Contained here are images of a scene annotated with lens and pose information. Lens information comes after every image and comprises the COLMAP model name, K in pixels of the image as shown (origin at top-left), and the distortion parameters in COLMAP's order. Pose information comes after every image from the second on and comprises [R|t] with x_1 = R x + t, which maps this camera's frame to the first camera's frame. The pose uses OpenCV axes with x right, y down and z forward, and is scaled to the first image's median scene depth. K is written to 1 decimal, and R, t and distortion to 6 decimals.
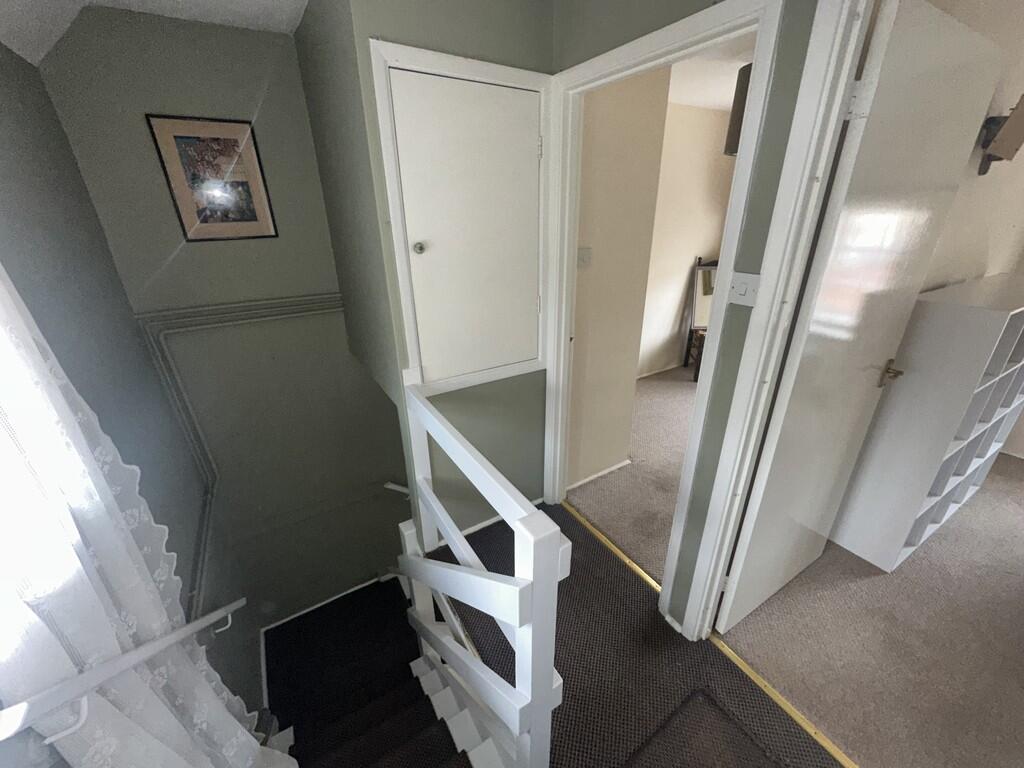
lens RADIAL K [[410.4, 0, 511.7], [0, 410.4, 386.4], [0, 0, 1]] dist [-0.007980, 0.000180]
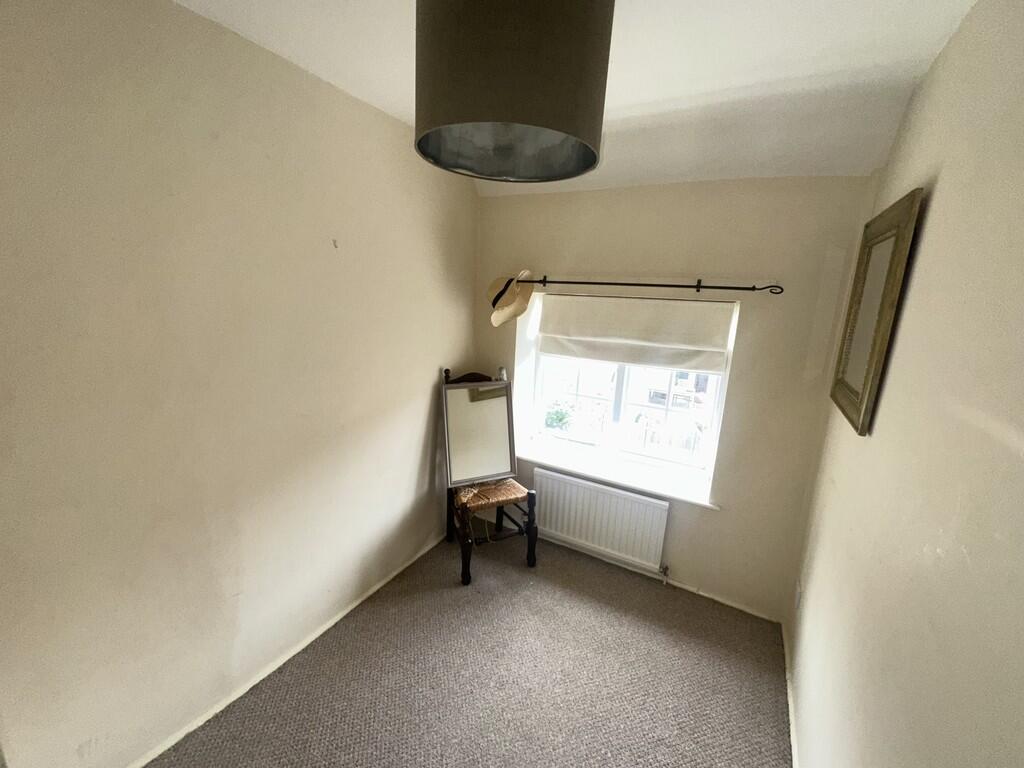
lens RADIAL K [[410.4, 0, 511.9], [0, 410.4, 382.9], [0, 0, 1]] dist [-0.007980, 0.000180]
pose [[0.874487, -0.049778, 0.482487, 0.241794], [0.137322, 0.979431, -0.147841, -0.185590], [-0.465204, 0.195541, 0.863336, 0.423006]]
